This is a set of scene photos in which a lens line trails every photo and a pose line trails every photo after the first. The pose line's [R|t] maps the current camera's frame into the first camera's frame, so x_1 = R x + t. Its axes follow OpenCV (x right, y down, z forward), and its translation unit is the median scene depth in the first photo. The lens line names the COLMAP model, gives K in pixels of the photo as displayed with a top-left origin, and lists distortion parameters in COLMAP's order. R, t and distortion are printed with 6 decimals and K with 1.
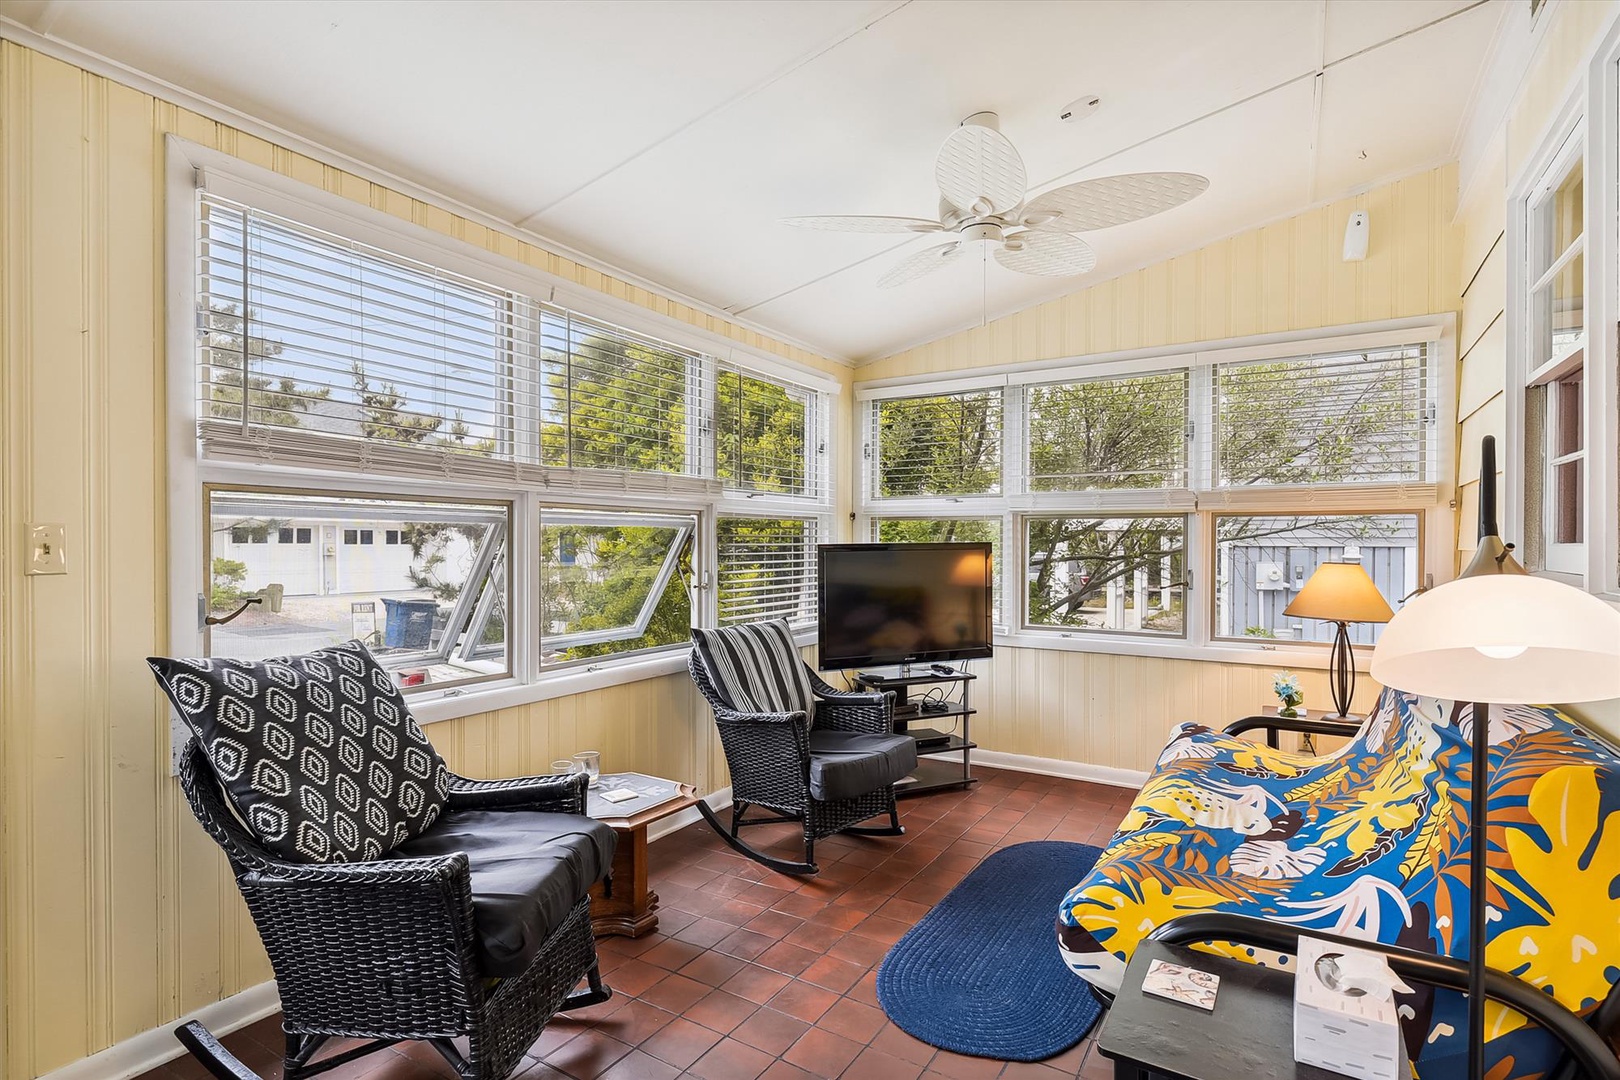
lens RADIAL K [[797.0, 0, 810.0], [0, 797.0, 540.0], [0, 0, 1]] dist [0.001053, 0.000068]
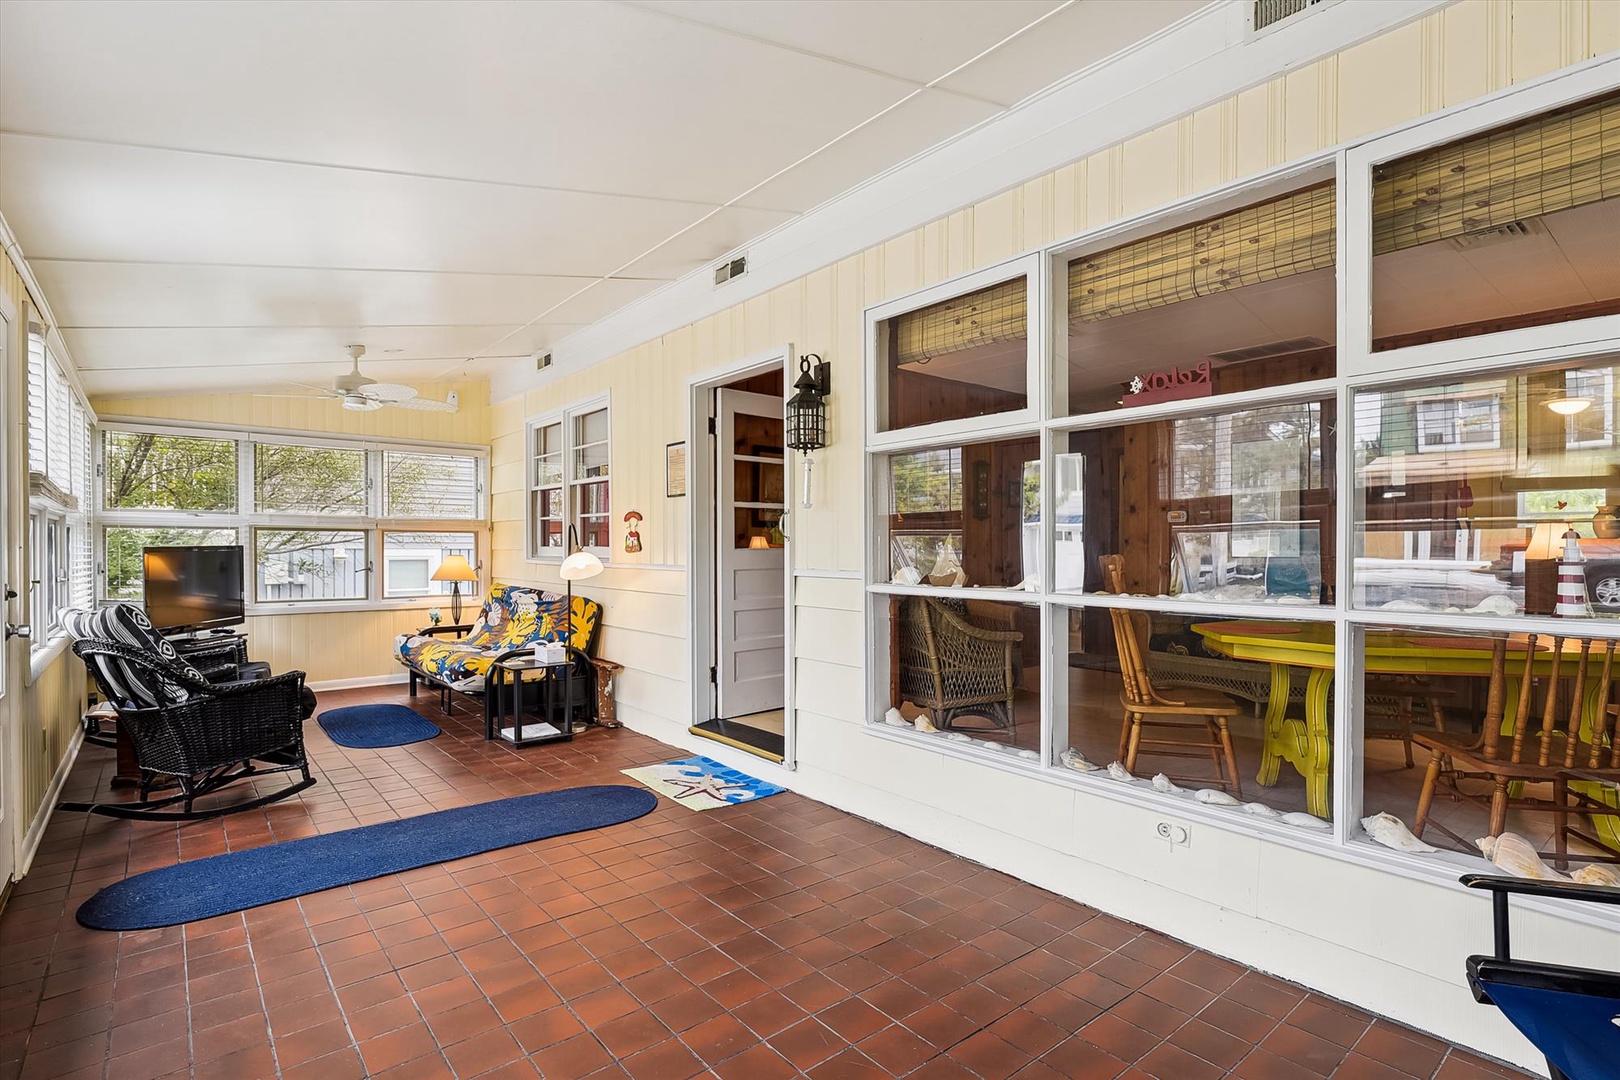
lens RADIAL K [[751.6, 0, 810.0], [0, 751.6, 540.0], [0, 0, 1]] dist [-0.028142, 0.000039]
pose [[0.311445, 0.007375, 0.950235, -0.926332], [-0.002737, 0.999973, -0.006864, -0.001776], [-0.950260, -0.000463, 0.311457, -0.534327]]
